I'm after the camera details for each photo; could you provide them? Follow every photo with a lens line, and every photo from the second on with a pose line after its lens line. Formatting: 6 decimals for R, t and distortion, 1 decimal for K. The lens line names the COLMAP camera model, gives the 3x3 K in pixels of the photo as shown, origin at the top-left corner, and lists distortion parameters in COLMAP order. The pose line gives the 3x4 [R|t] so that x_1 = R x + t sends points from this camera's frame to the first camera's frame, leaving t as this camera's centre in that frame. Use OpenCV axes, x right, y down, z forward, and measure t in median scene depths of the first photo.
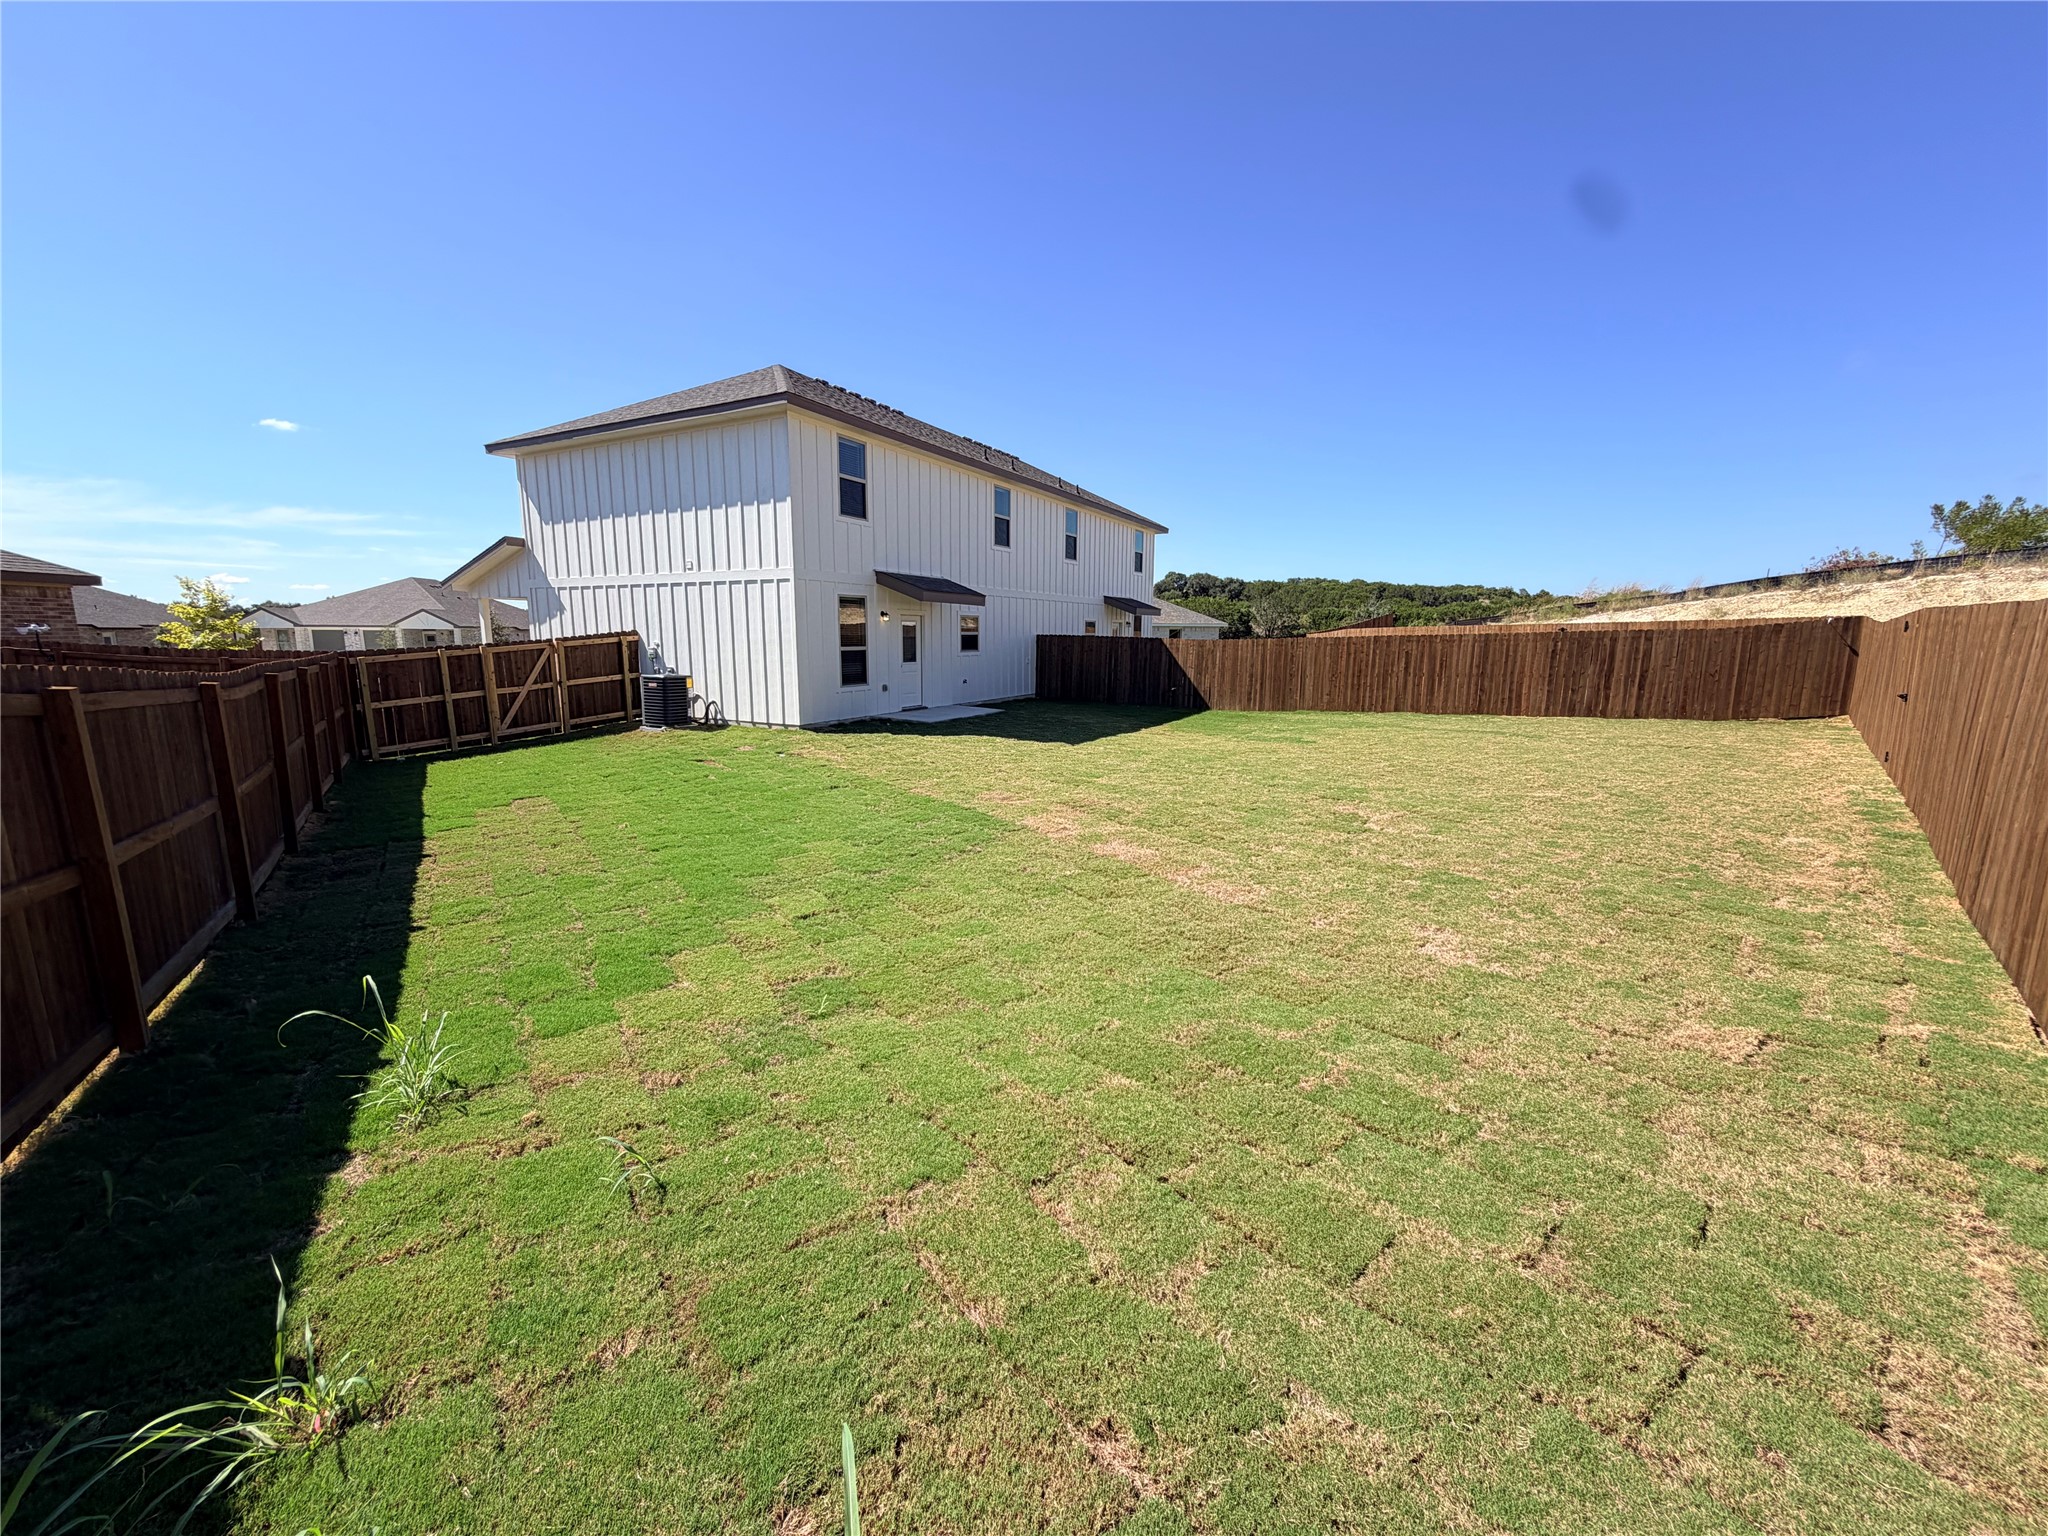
lens RADIAL K [[813.7, 0, 1012.5], [0, 813.7, 759.7], [0, 0, 1]] dist [-0.000424, 0.000283]
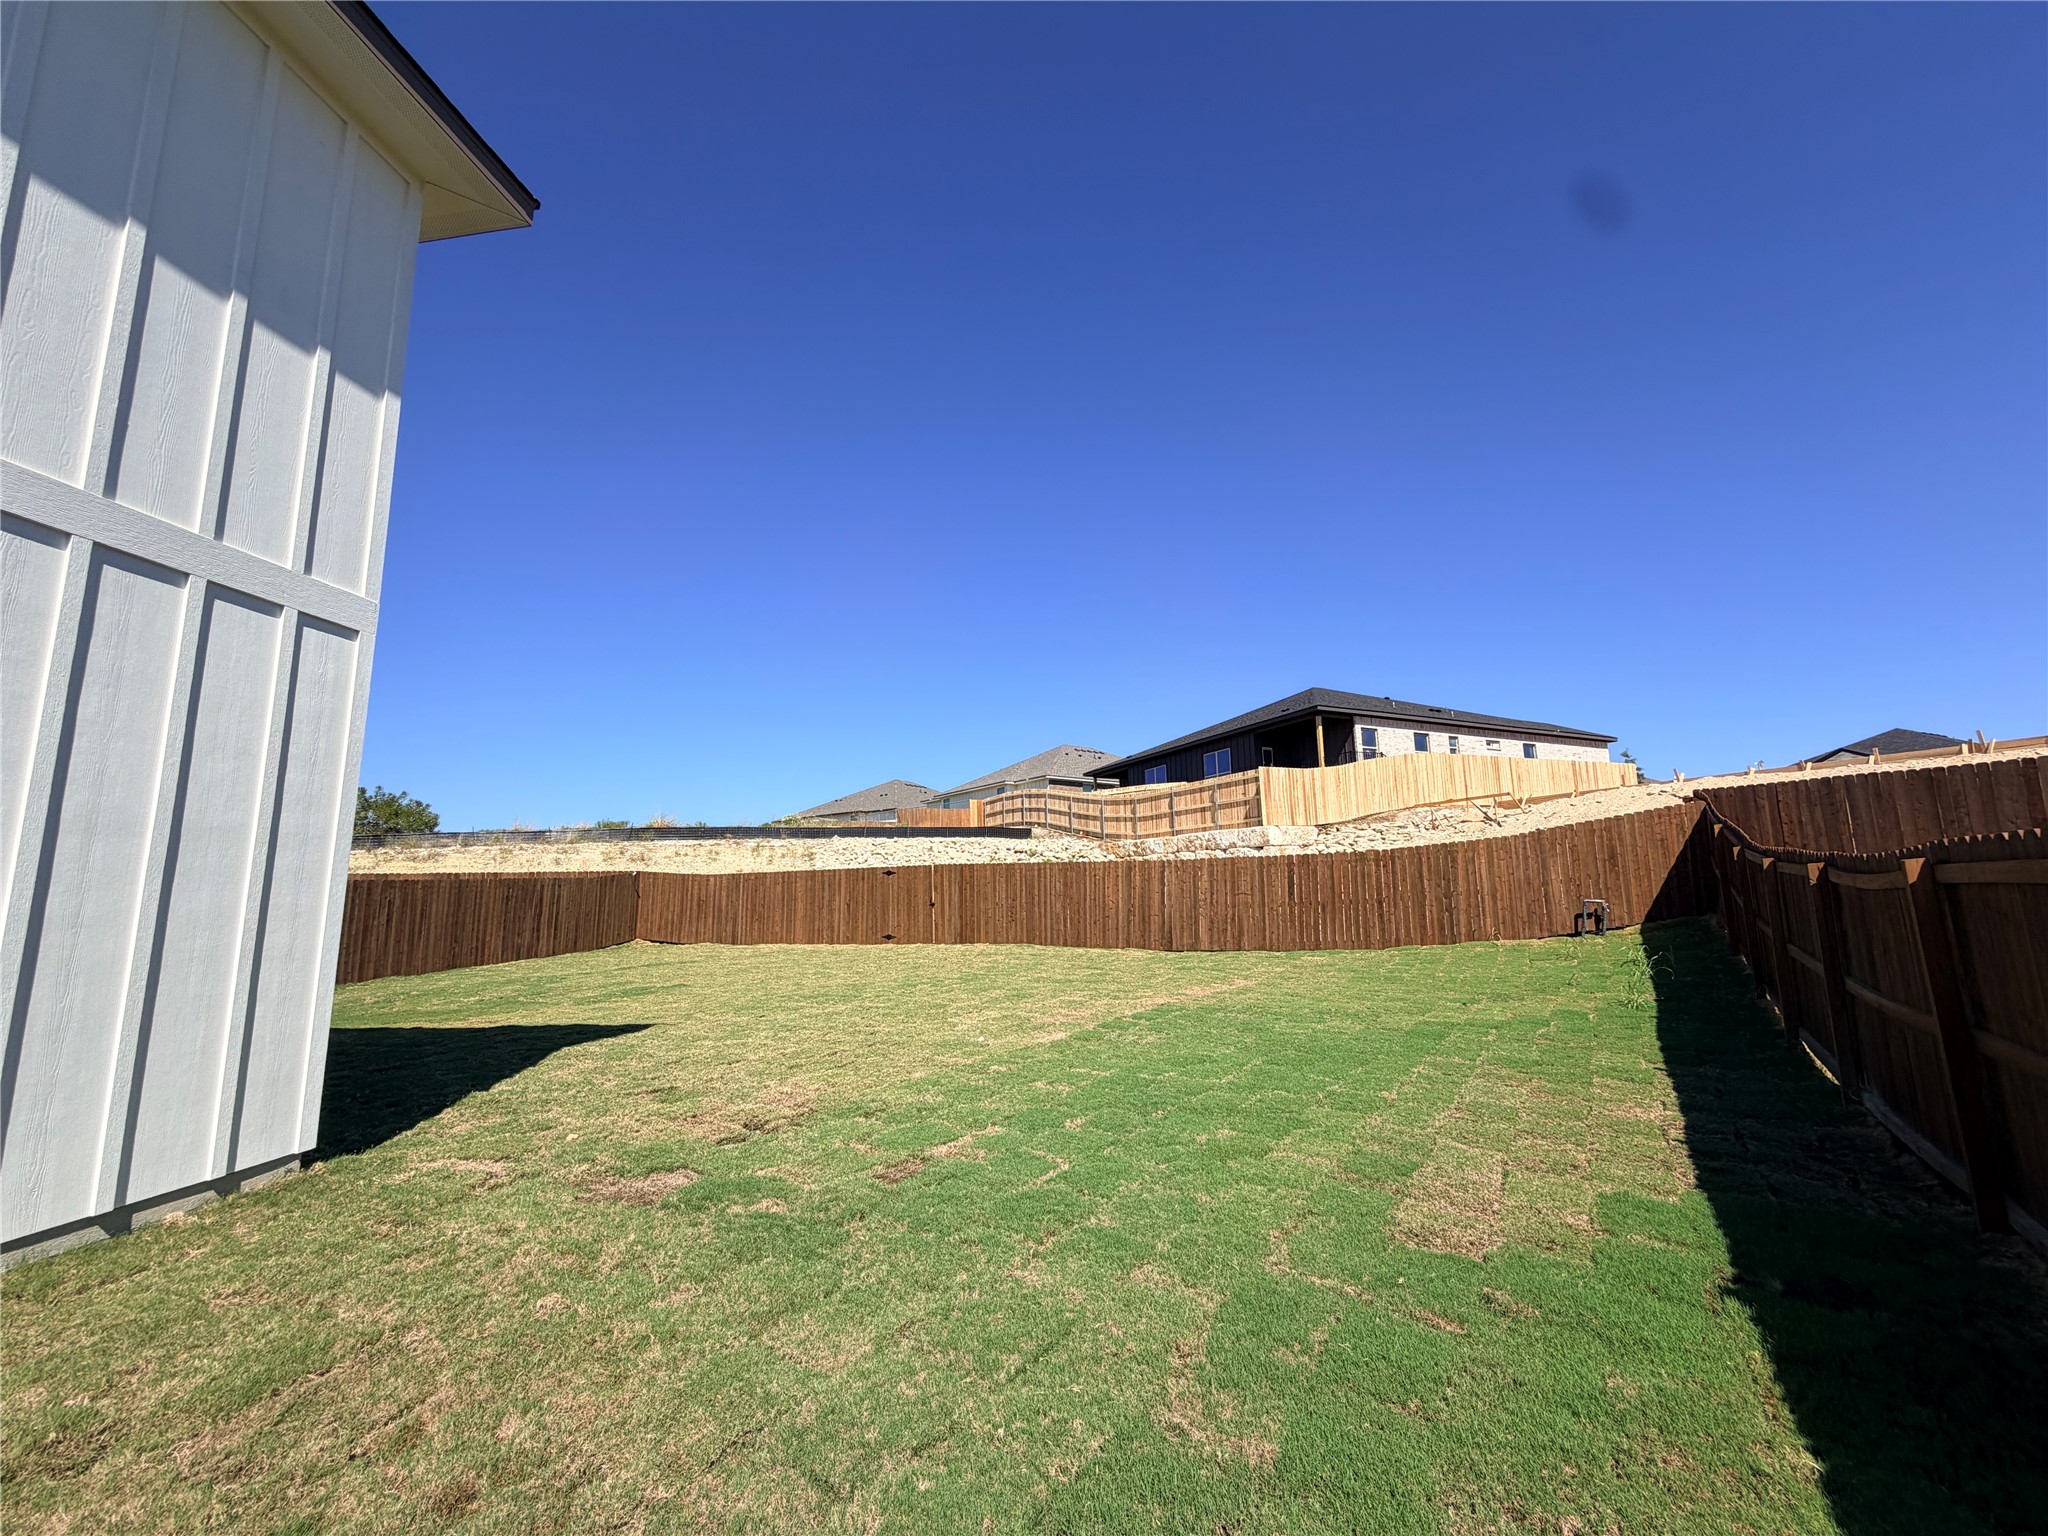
lens RADIAL K [[813.7, 0, 1017.2], [0, 813.7, 778.3], [0, 0, 1]] dist [-0.000424, 0.000283]
pose [[-0.346518, 0.139098, 0.927673, -0.517944], [0.161980, 0.982962, -0.086883, -0.085219], [-0.923952, 0.120158, -0.363144, 0.739895]]
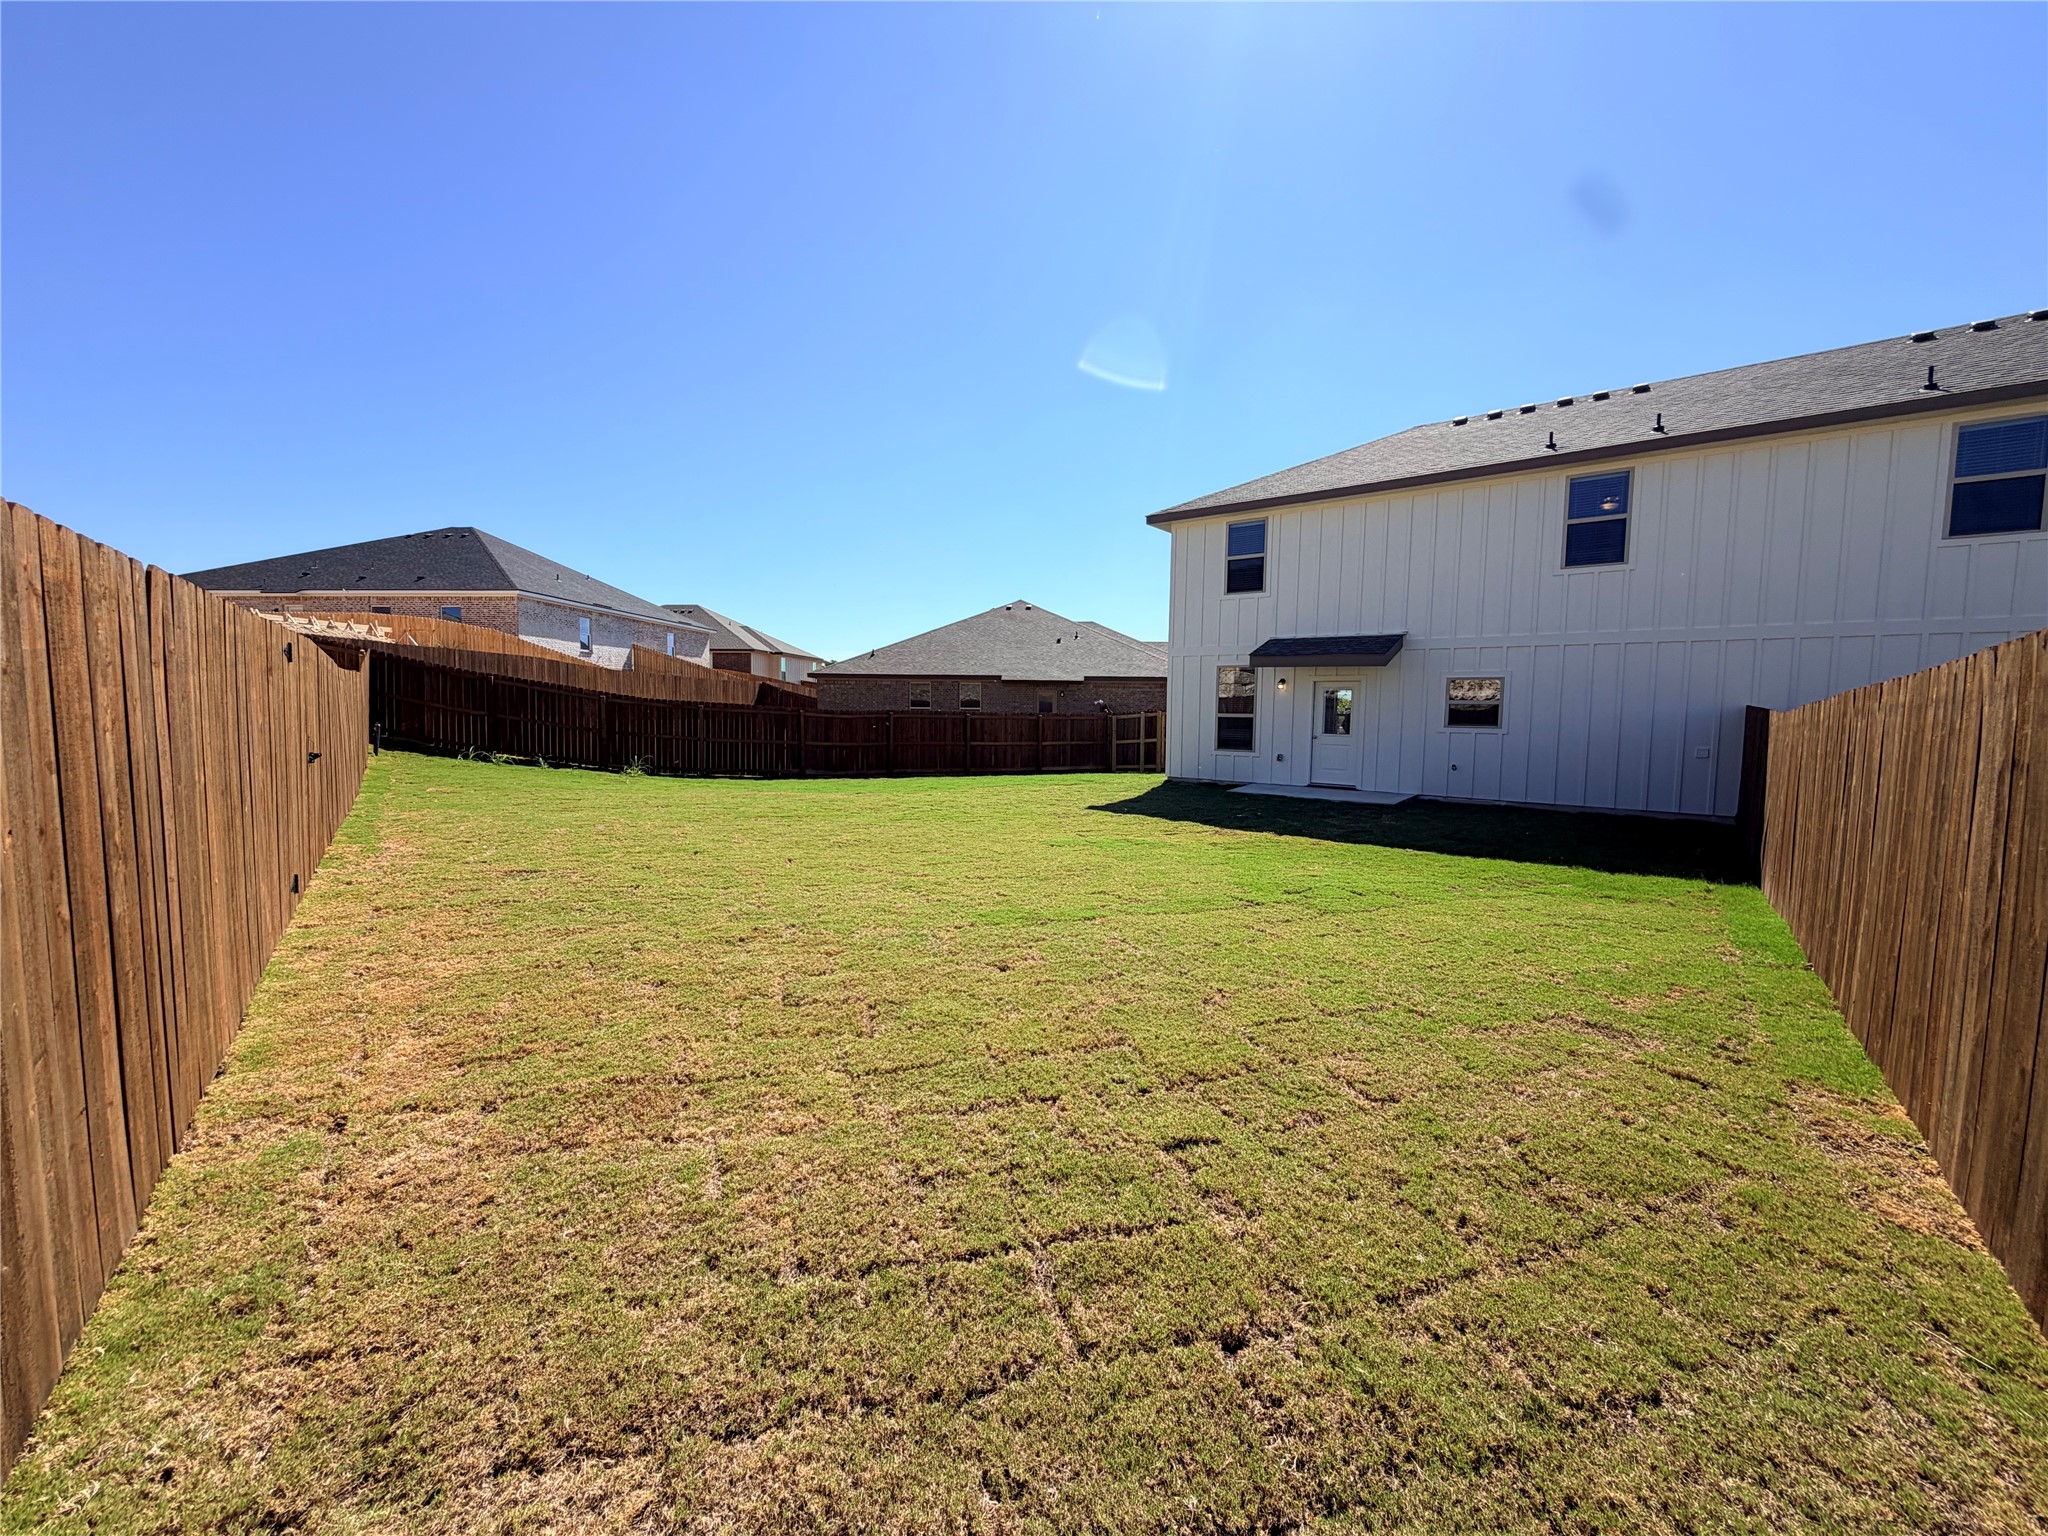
lens RADIAL K [[813.7, 0, 1024.7], [0, 813.7, 770.6], [0, 0, 1]] dist [-0.000424, 0.000283]
pose [[-0.166169, 0.070521, -0.983572, 0.818077], [-0.166507, 0.981111, 0.098475, -0.114626], [0.971938, 0.180135, -0.151288, 0.831483]]
